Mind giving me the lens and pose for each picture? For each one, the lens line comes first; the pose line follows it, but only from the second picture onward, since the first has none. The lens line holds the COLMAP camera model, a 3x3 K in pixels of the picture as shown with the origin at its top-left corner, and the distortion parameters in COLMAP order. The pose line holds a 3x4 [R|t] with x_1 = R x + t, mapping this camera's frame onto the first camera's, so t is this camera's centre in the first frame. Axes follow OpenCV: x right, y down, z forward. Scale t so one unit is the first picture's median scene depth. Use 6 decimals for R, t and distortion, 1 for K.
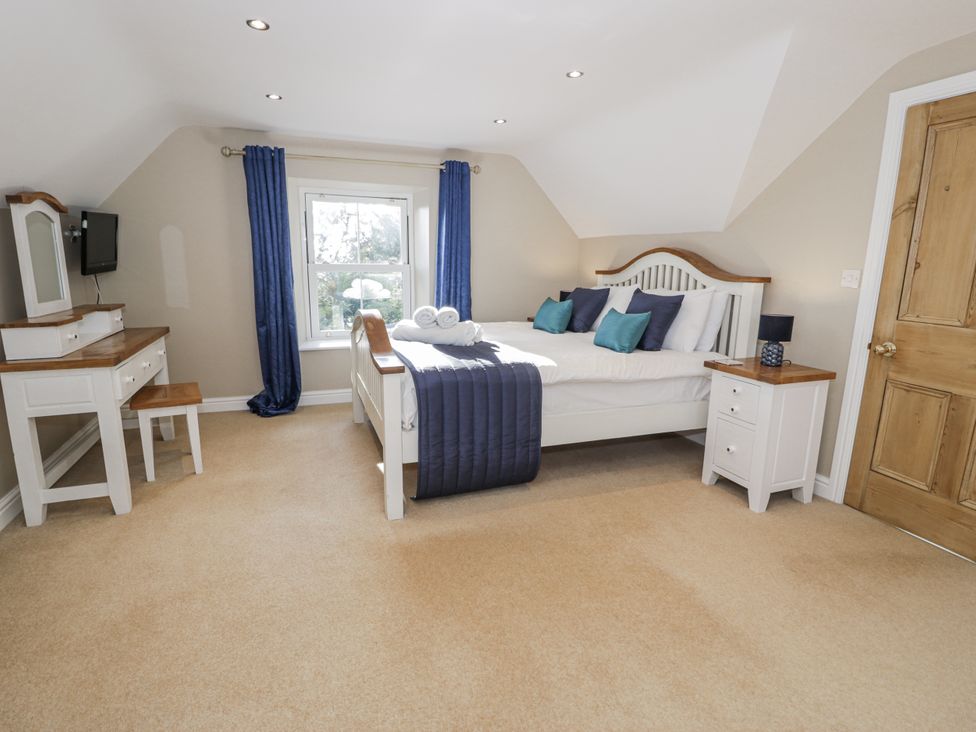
lens RADIAL K [[522.3, 0, 487.0], [0, 522.3, 367.9], [0, 0, 1]] dist [-0.012860, -0.002999]
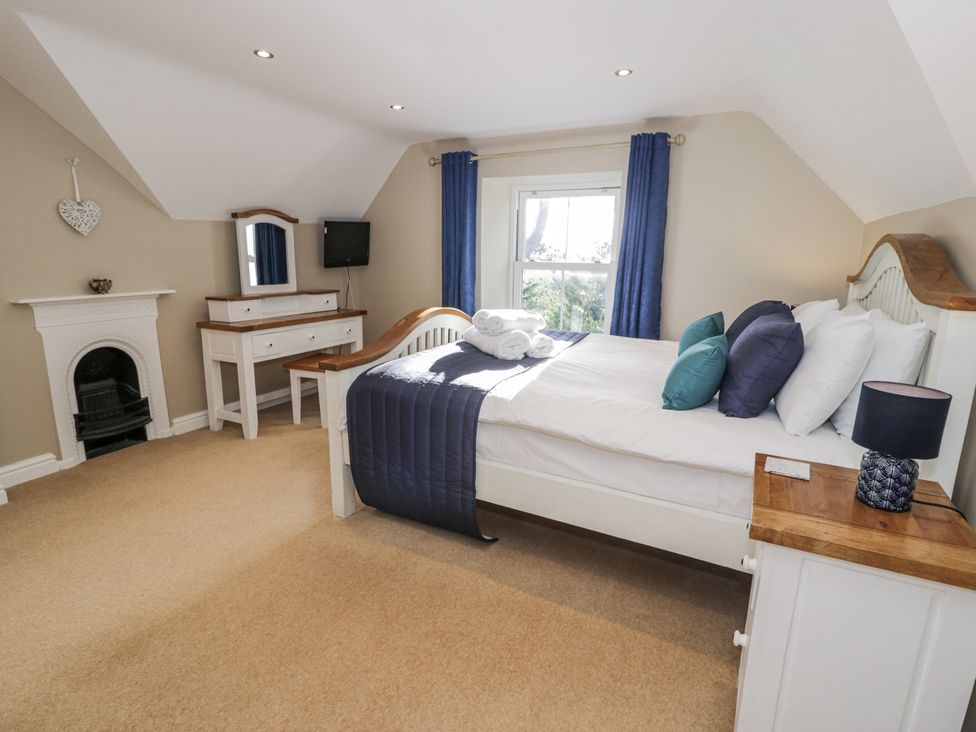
lens RADIAL K [[522.3, 0, 488.4], [0, 522.3, 364.2], [0, 0, 1]] dist [-0.012860, -0.002999]
pose [[0.652922, 0.150828, -0.742256, 0.525051], [-0.156227, 0.985718, 0.062876, -0.077004], [0.741138, 0.074908, 0.667160, 0.391731]]
